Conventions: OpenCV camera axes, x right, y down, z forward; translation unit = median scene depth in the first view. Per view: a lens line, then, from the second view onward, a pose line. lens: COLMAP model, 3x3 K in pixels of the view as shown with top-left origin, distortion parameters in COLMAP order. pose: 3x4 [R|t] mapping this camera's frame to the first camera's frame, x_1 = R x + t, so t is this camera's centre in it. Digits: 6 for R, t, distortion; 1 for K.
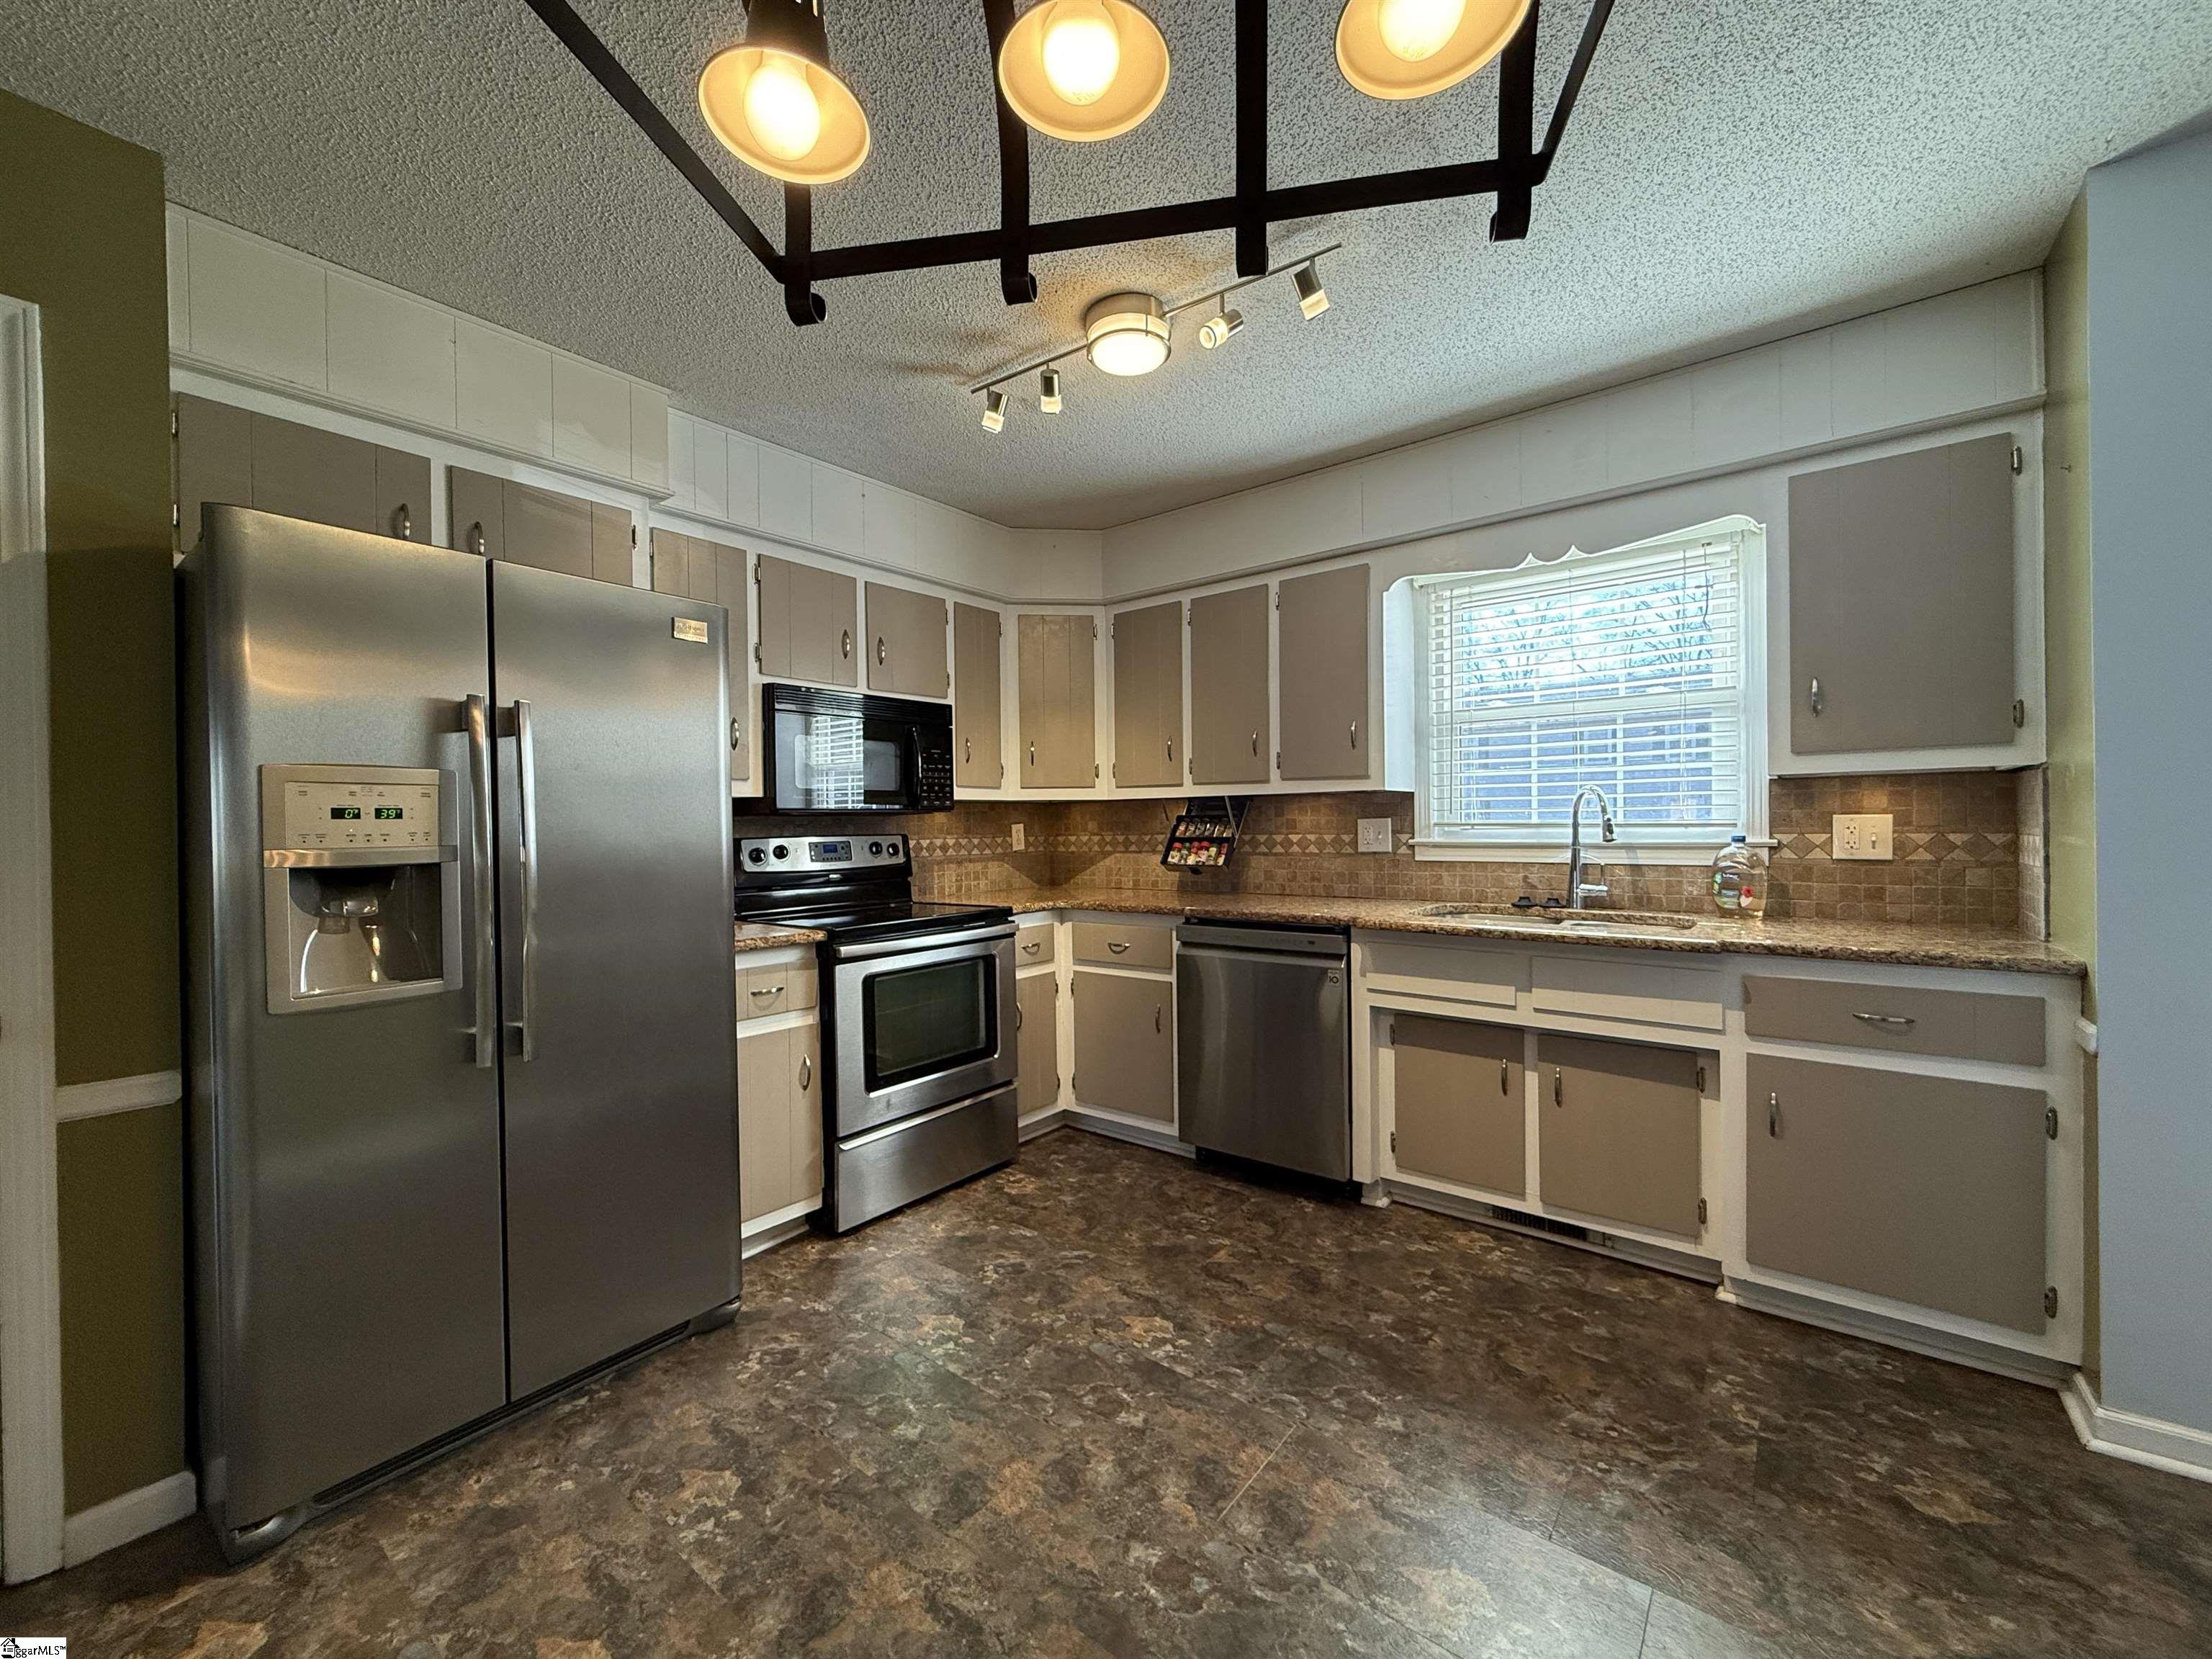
lens RADIAL K [[878.7, 0, 1089.8], [0, 878.7, 828.4], [0, 0, 1]] dist [-0.001076, -0.000191]
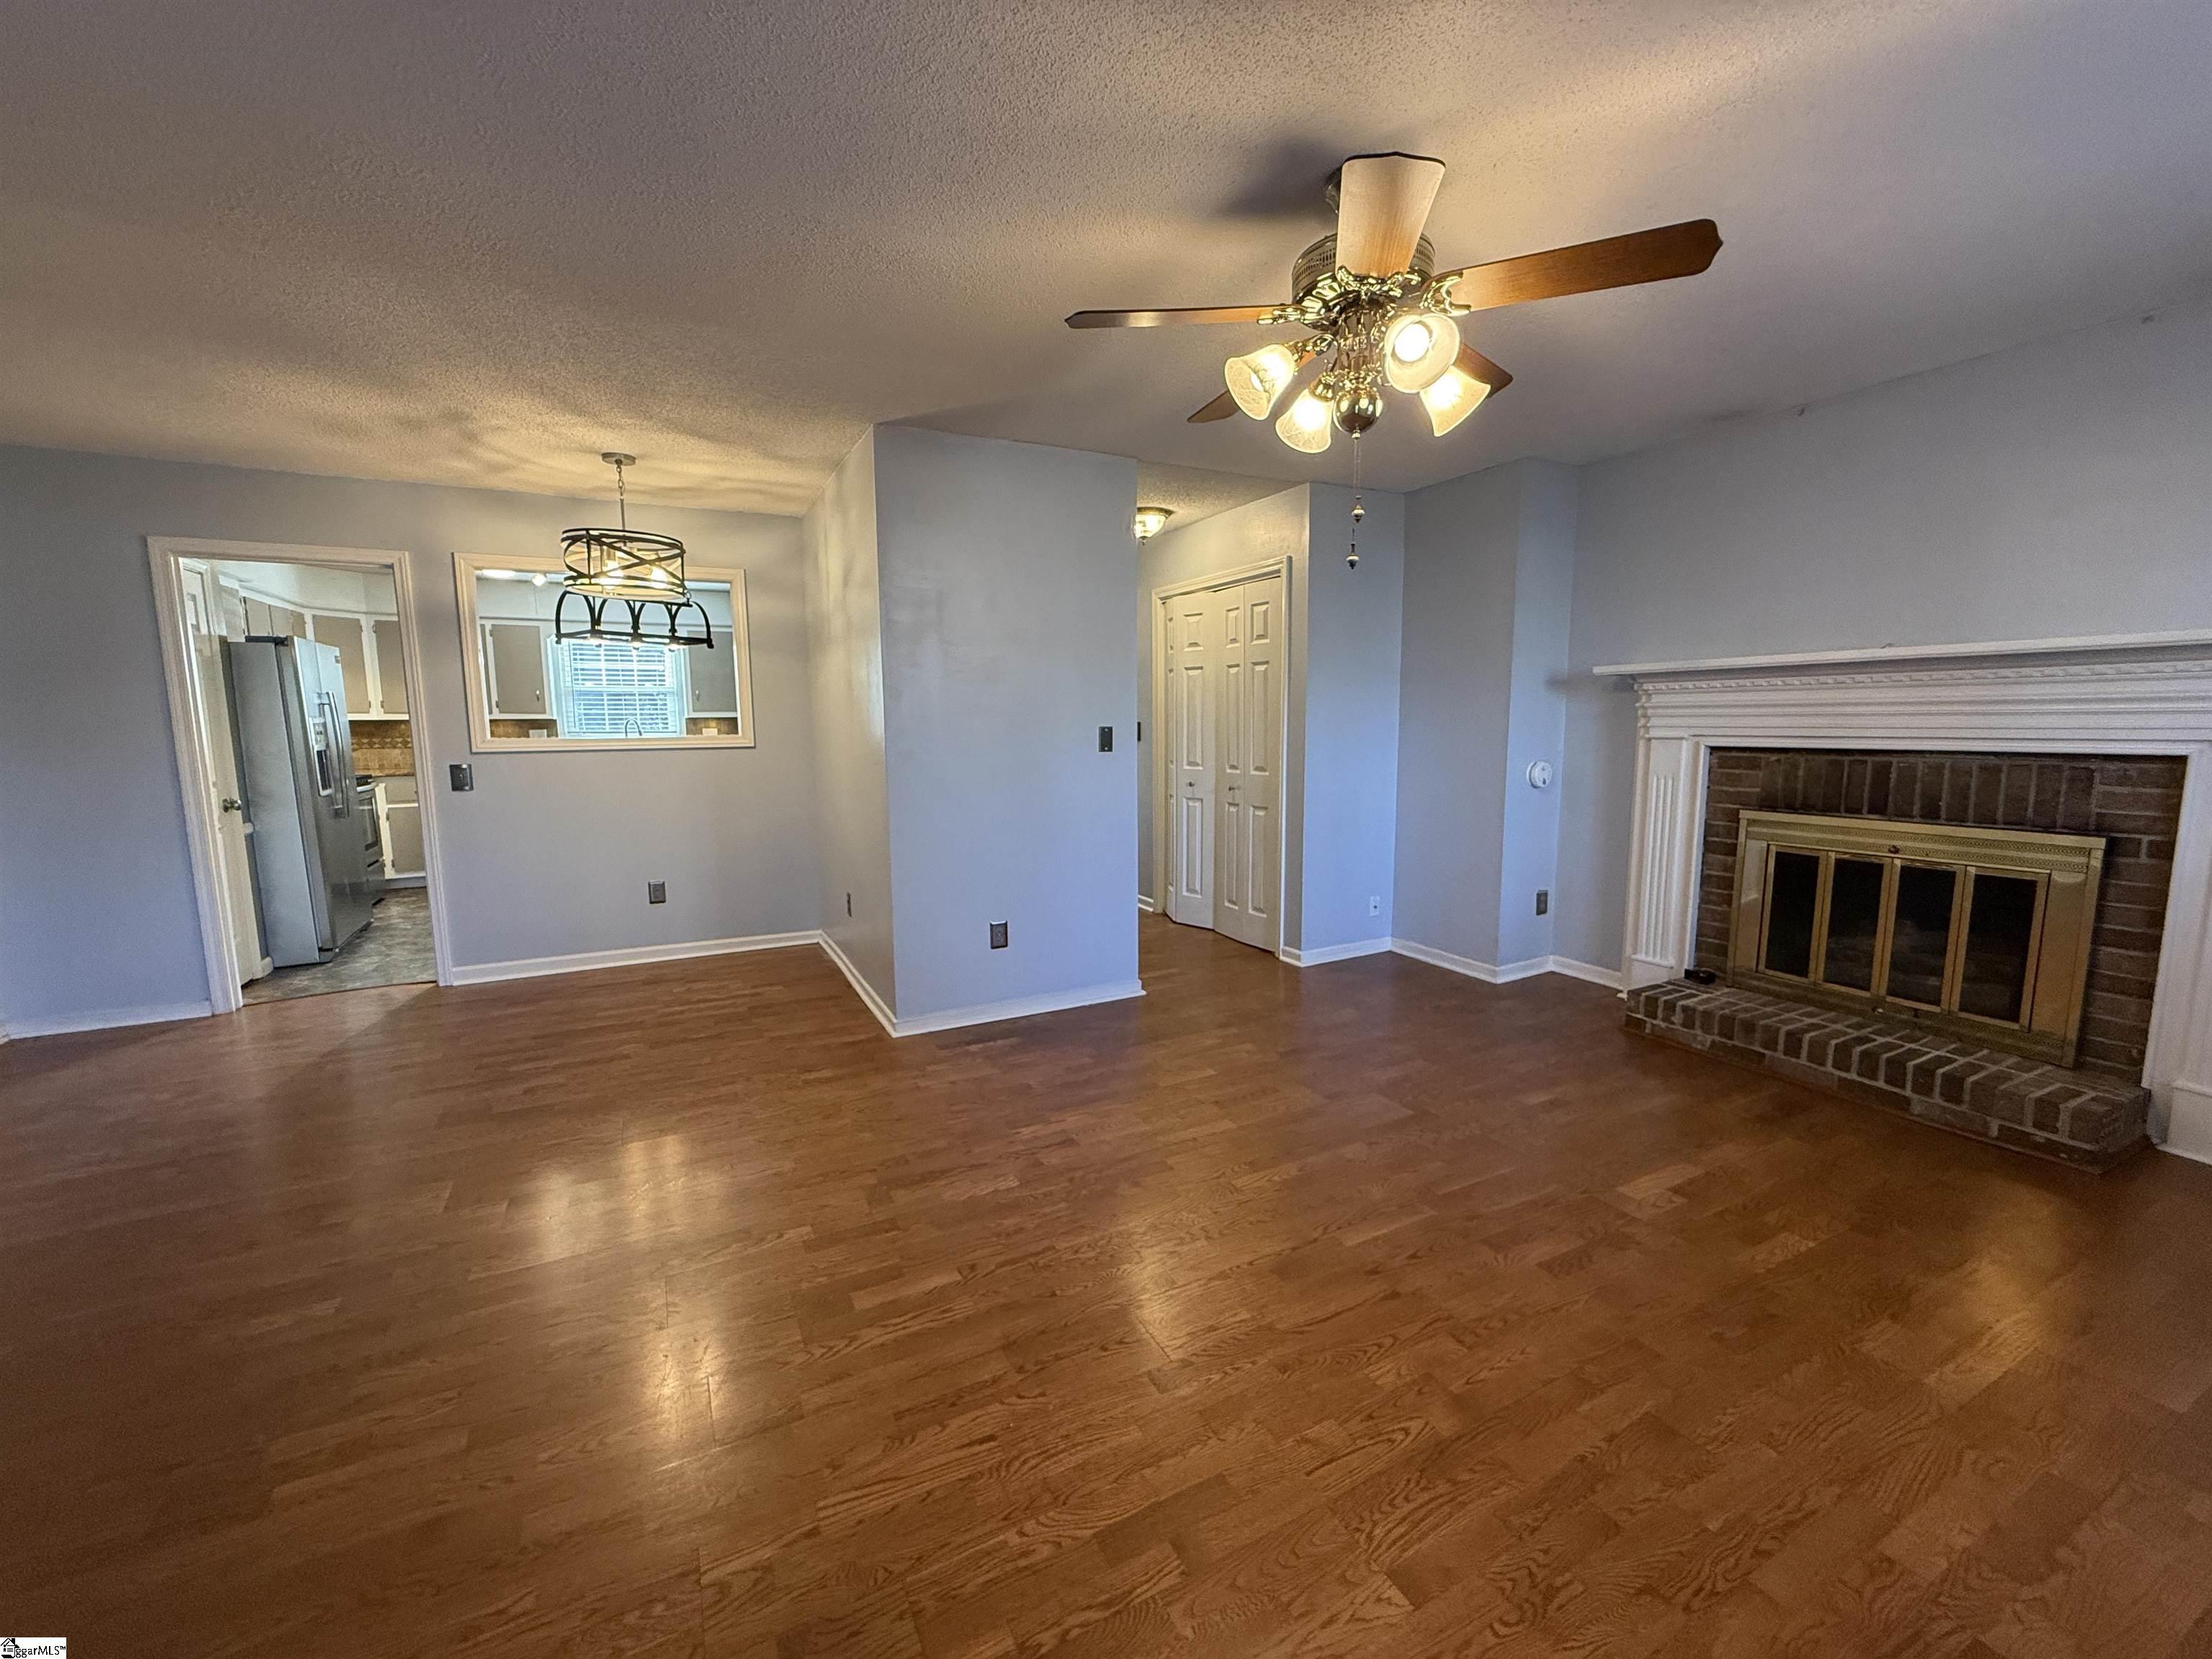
lens RADIAL K [[880.1, 0, 1105.2], [0, 880.1, 826.6], [0, 0, 1]] dist [-0.000539, -0.000288]
pose [[0.408943, -0.103108, 0.906716, -1.601228], [0.006421, 0.993897, 0.110125, -0.004674], [-0.912538, -0.039212, 0.407109, -1.776995]]
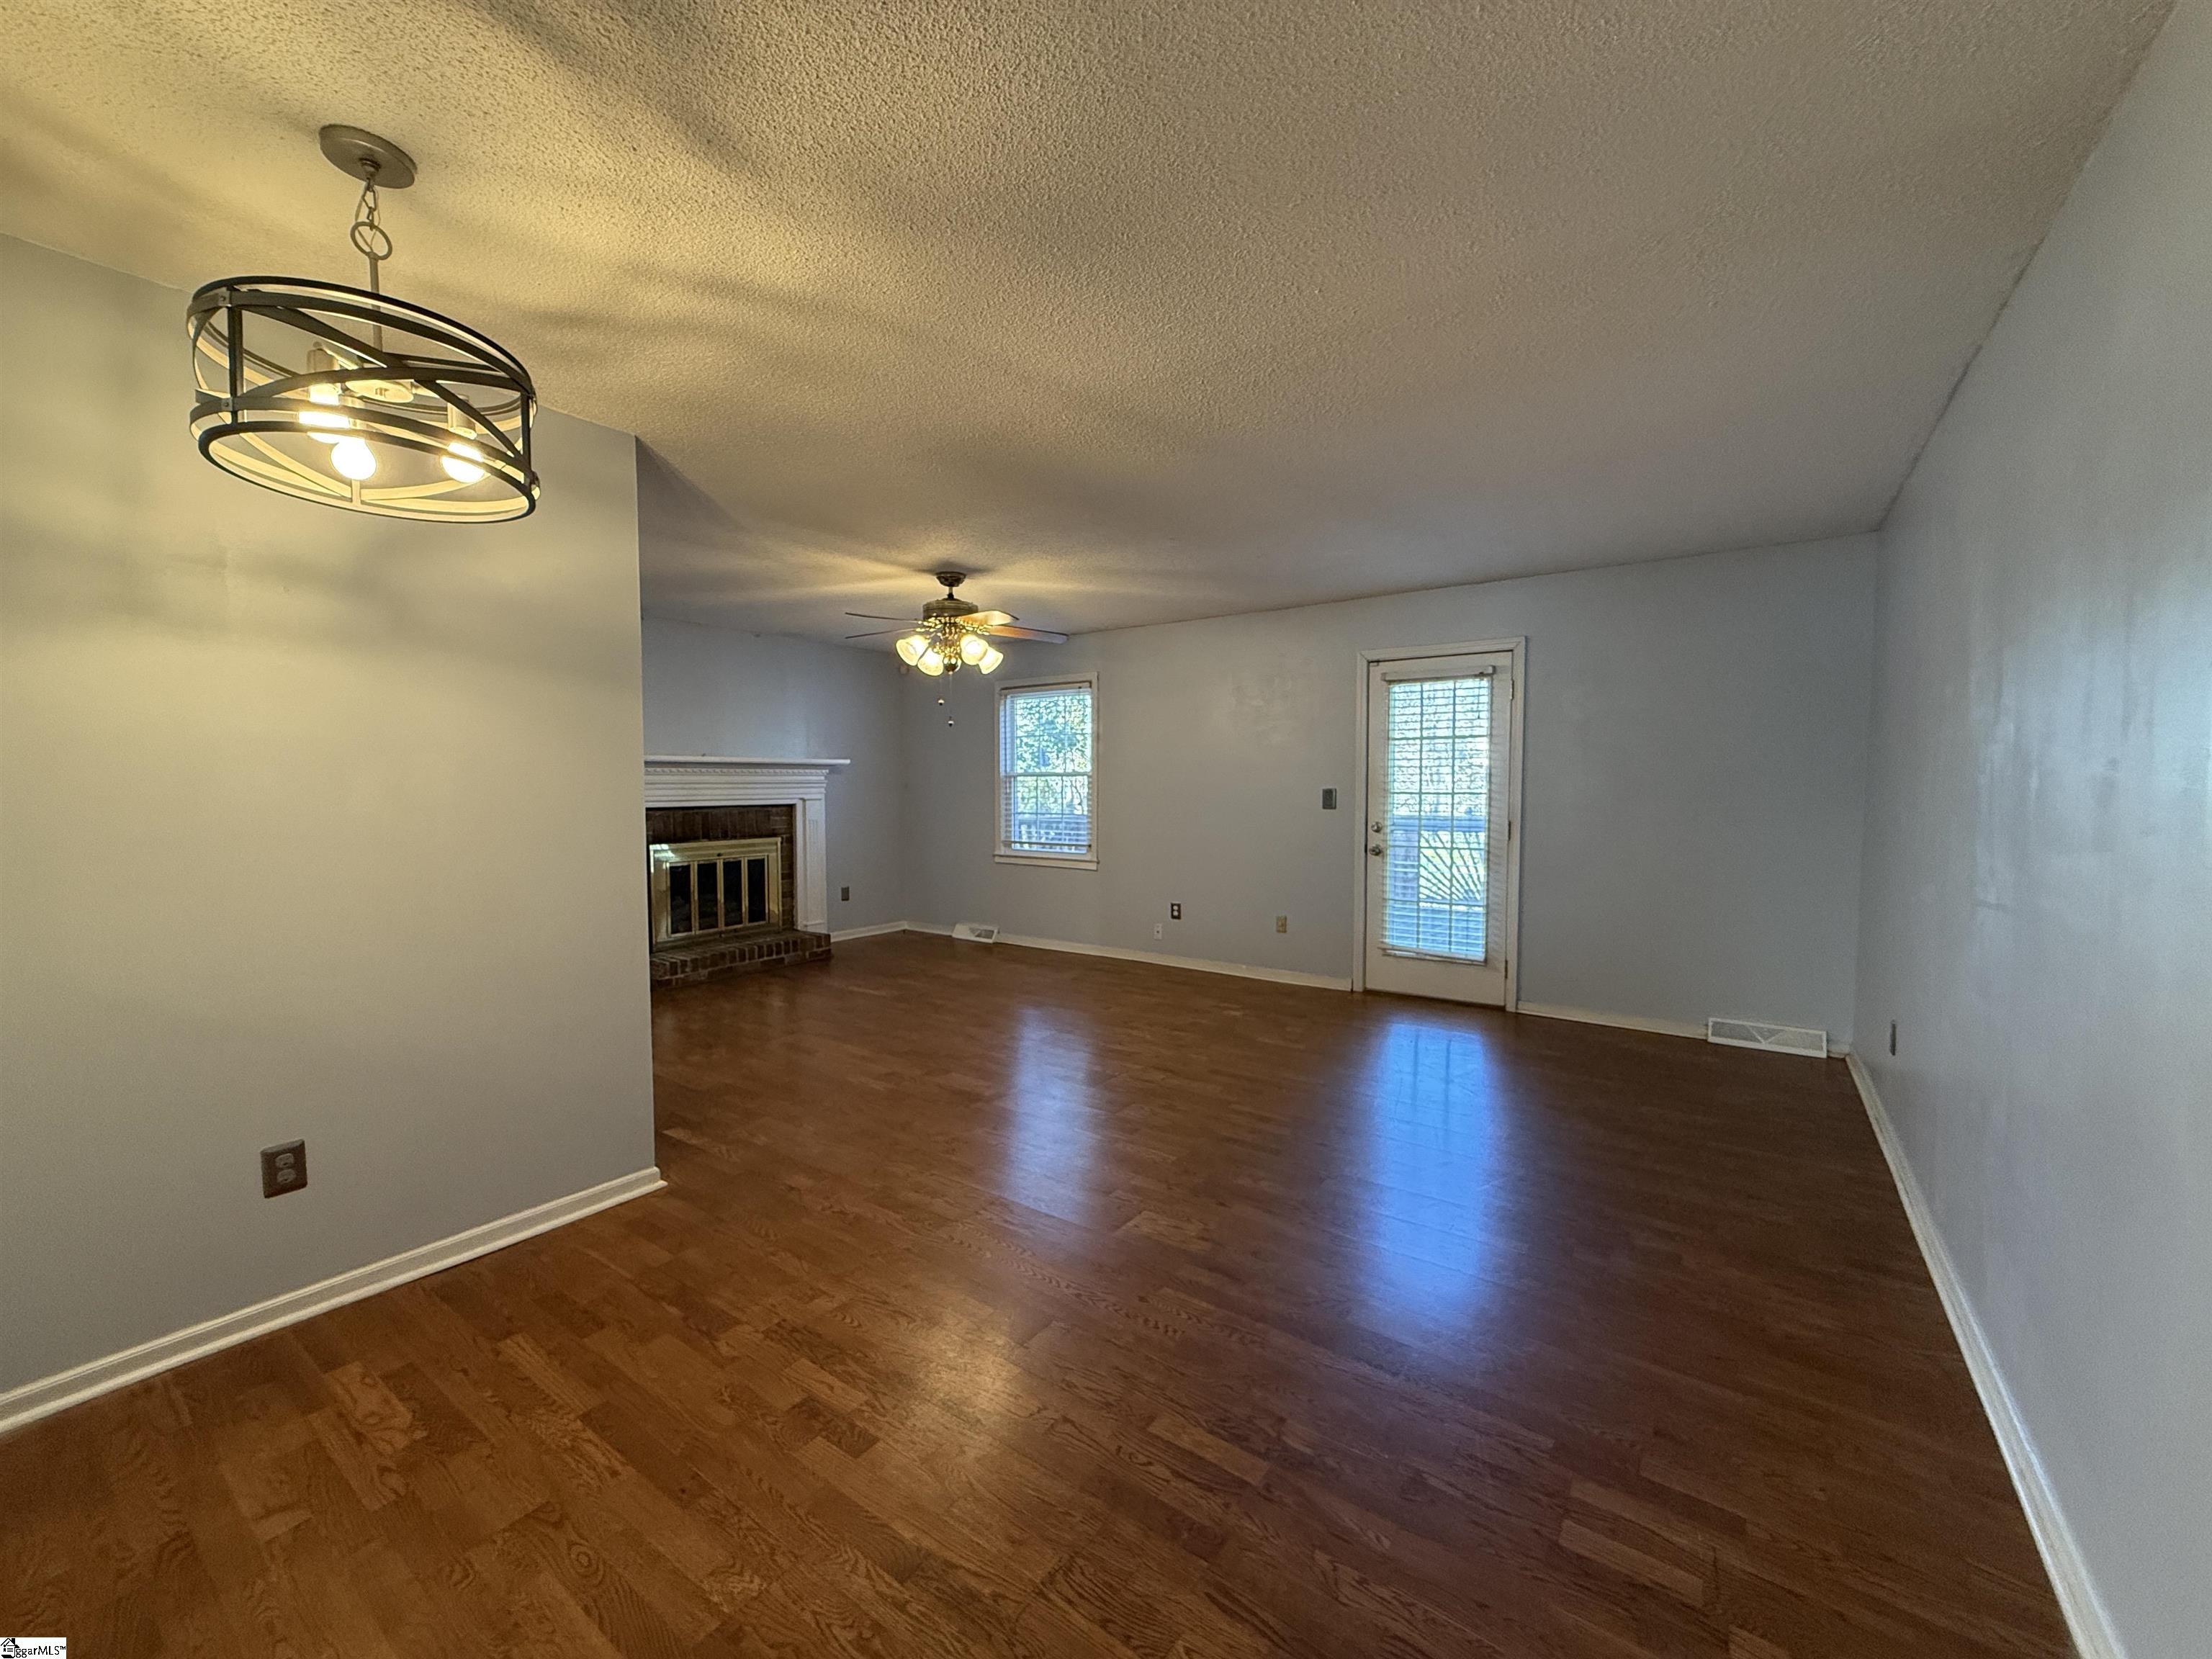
lens RADIAL K [[878.7, 0, 1089.8], [0, 878.7, 828.4], [0, 0, 1]] dist [-0.001076, -0.000191]
pose [[-0.999088, 0.015017, -0.039979, -0.971582], [0.012818, 0.998421, 0.054689, -0.029013], [0.040737, 0.054127, -0.997703, 0.308156]]
